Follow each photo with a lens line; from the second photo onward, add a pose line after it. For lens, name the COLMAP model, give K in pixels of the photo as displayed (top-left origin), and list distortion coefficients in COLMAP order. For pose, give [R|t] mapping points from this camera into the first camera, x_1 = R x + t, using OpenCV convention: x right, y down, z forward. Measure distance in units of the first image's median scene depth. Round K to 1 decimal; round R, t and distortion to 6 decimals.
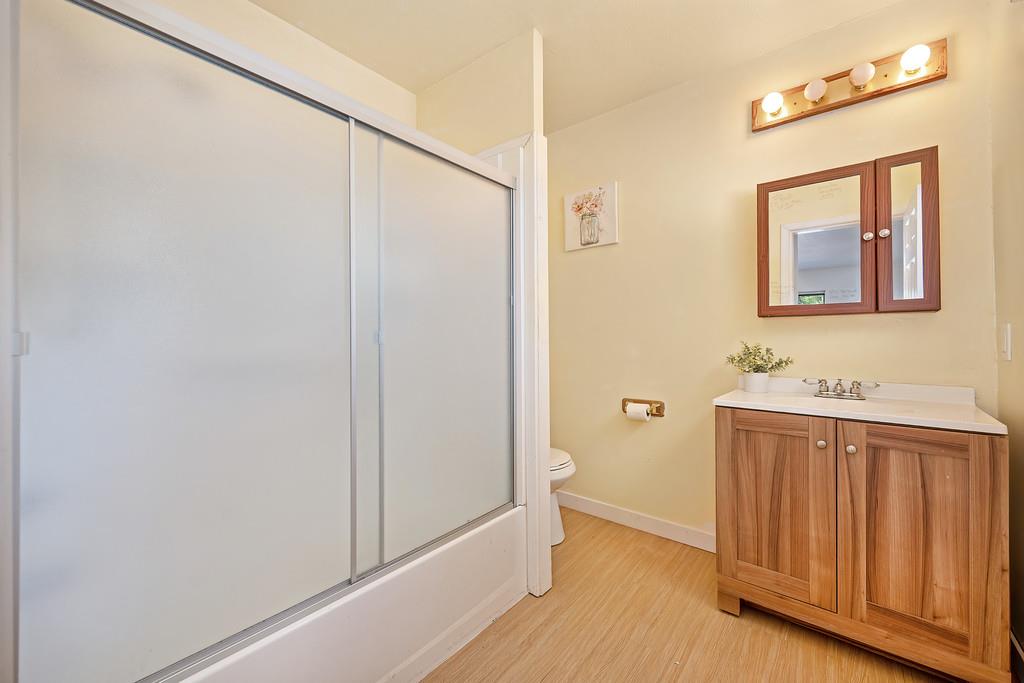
lens RADIAL K [[406.4, 0, 513.6], [0, 406.4, 336.3], [0, 0, 1]] dist [-0.001284, 0.000244]
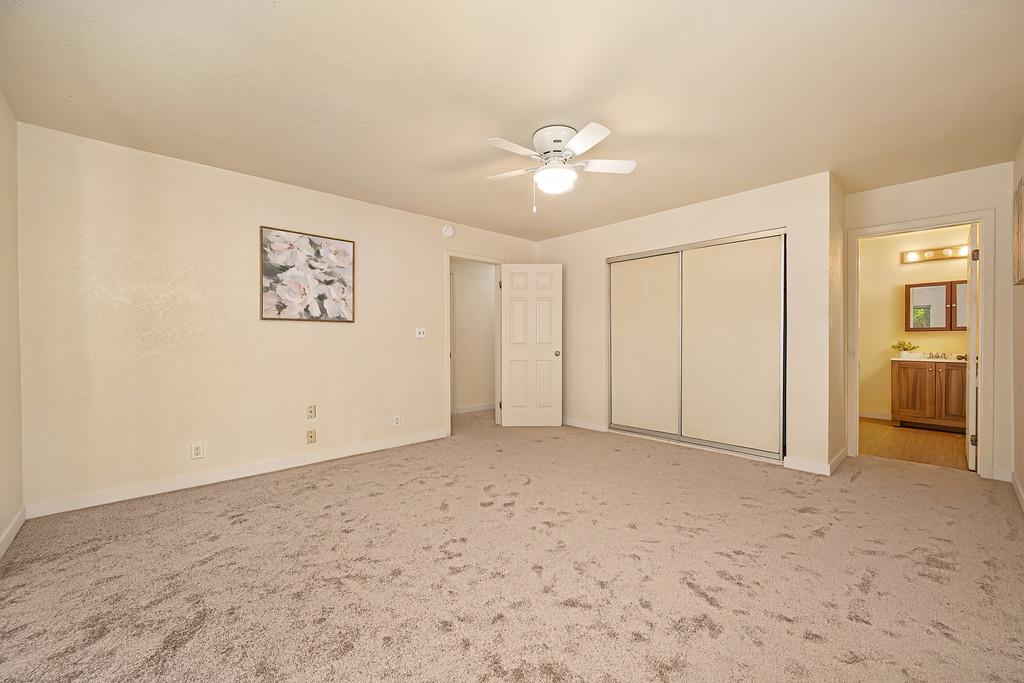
lens RADIAL K [[406.4, 0, 509.3], [0, 406.4, 344.7], [0, 0, 1]] dist [-0.001284, 0.000244]
pose [[0.988270, 0.002817, -0.152689, -1.993510], [-0.001424, 0.999956, 0.009232, 0.026985], [0.152708, -0.008906, 0.988231, -2.612822]]
